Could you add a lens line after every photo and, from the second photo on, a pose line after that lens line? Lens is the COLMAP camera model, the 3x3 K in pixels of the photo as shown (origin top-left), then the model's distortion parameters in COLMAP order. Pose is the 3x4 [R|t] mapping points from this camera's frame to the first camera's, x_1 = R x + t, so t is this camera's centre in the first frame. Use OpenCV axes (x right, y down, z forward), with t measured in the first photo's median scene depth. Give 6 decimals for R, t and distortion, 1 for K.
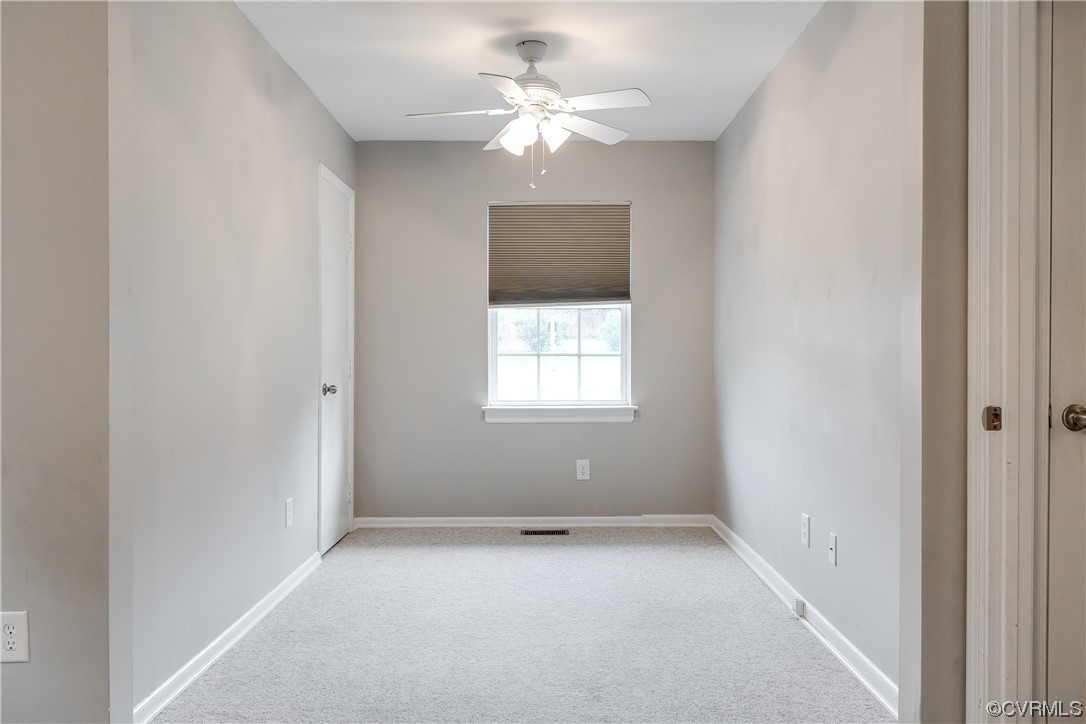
lens RADIAL K [[804.9, 0, 543.0], [0, 804.9, 362.0], [0, 0, 1]] dist [-0.002012, 0.000076]
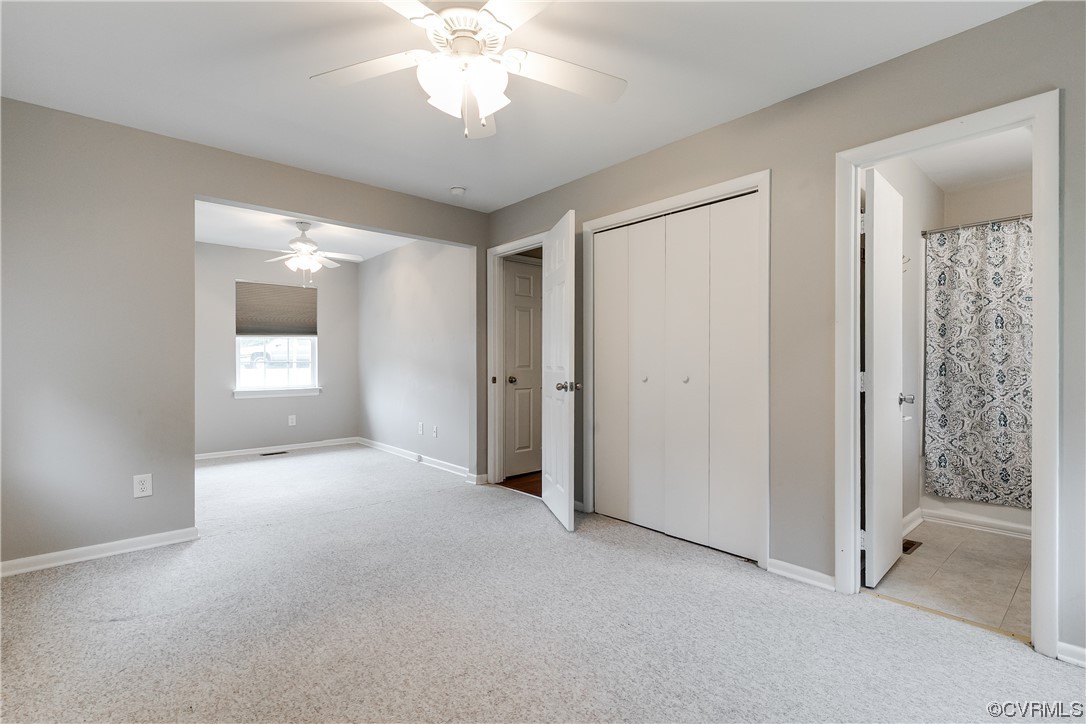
lens RADIAL K [[499.5, 0, 545.0], [0, 499.5, 368.6], [0, 0, 1]] dist [0.001649, -0.000053]
pose [[0.754188, -0.008595, 0.656603, -0.290893], [0.004423, 0.999958, 0.008008, -0.000525], [-0.656644, -0.003135, 0.754194, -0.333956]]
